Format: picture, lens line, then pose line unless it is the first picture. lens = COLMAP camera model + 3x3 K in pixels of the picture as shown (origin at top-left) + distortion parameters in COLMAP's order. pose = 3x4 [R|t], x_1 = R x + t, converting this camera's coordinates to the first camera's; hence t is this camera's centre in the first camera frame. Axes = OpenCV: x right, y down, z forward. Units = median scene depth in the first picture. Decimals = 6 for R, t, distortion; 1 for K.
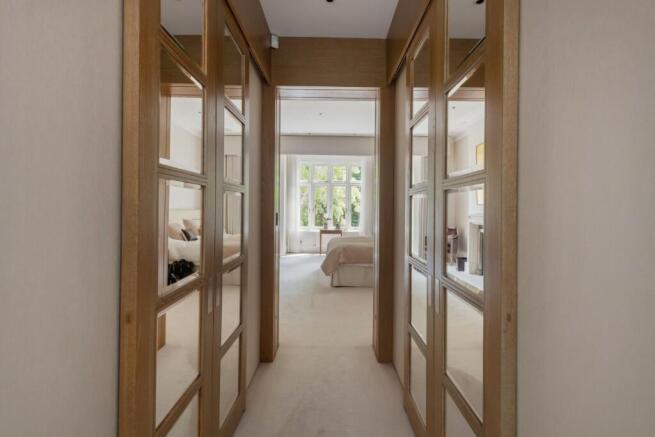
lens RADIAL K [[321.2, 0, 328.4], [0, 321.2, 215.2], [0, 0, 1]] dist [-0.000050, 0.000000]
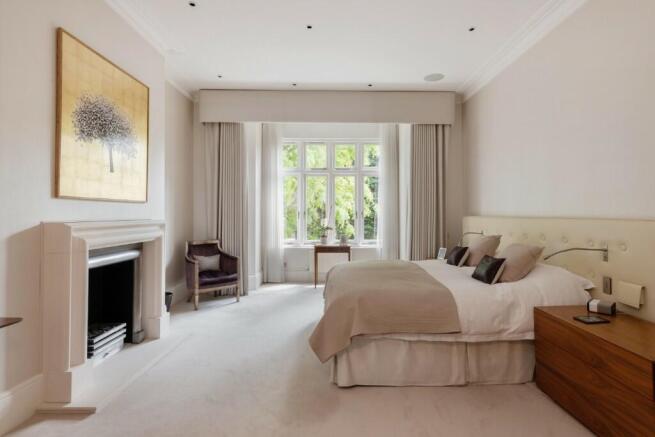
lens RADIAL K [[358.5, 0, 328.7], [0, 358.5, 216.9], [0, 0, 1]] dist [0.000078, 0.000000]
pose [[0.999972, -0.006553, -0.003543, 0.003487], [0.006540, 0.999972, -0.003682, -0.006882], [0.003567, 0.003658, 0.999987, 0.303392]]
